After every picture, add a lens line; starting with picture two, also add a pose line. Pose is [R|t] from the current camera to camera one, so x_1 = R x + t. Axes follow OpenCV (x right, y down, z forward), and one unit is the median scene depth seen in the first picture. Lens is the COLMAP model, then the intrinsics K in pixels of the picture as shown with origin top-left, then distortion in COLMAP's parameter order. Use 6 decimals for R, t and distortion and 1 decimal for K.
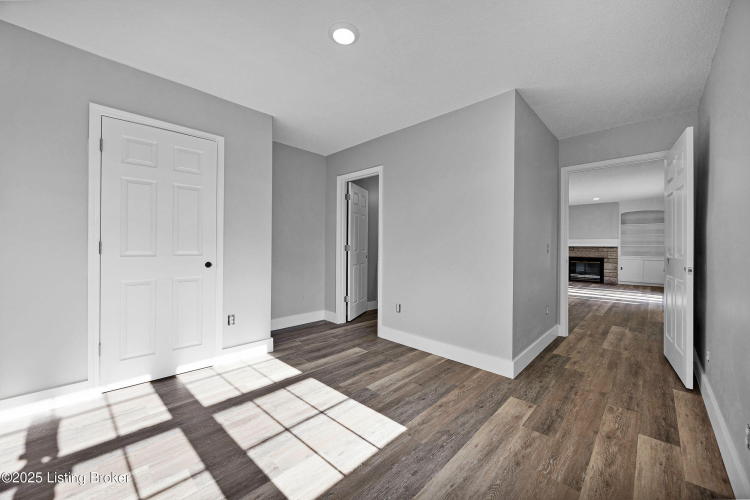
lens RADIAL K [[288.8, 0, 369.4], [0, 288.8, 249.3], [0, 0, 1]] dist [-0.003026, 0.000473]
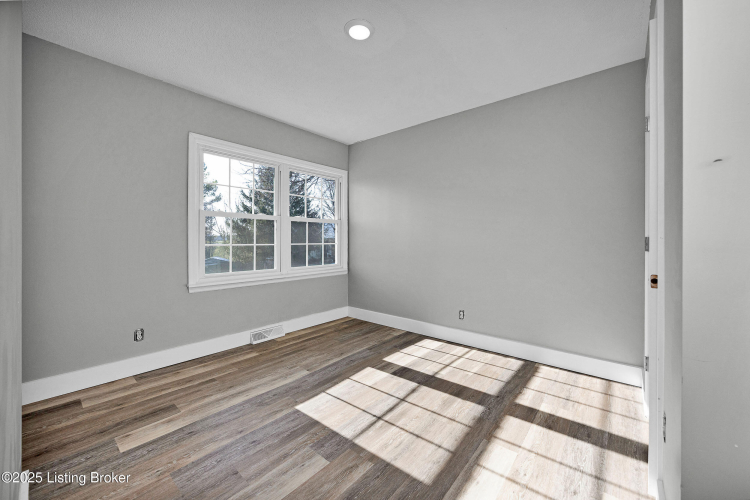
lens RADIAL K [[288.8, 0, 374.9], [0, 288.8, 242.2], [0, 0, 1]] dist [-0.003026, 0.000473]
pose [[-0.996608, -0.009535, -0.081747, -0.067888], [-0.011626, 0.999616, 0.025137, -0.027154], [0.081476, 0.026002, -0.996336, 1.943726]]
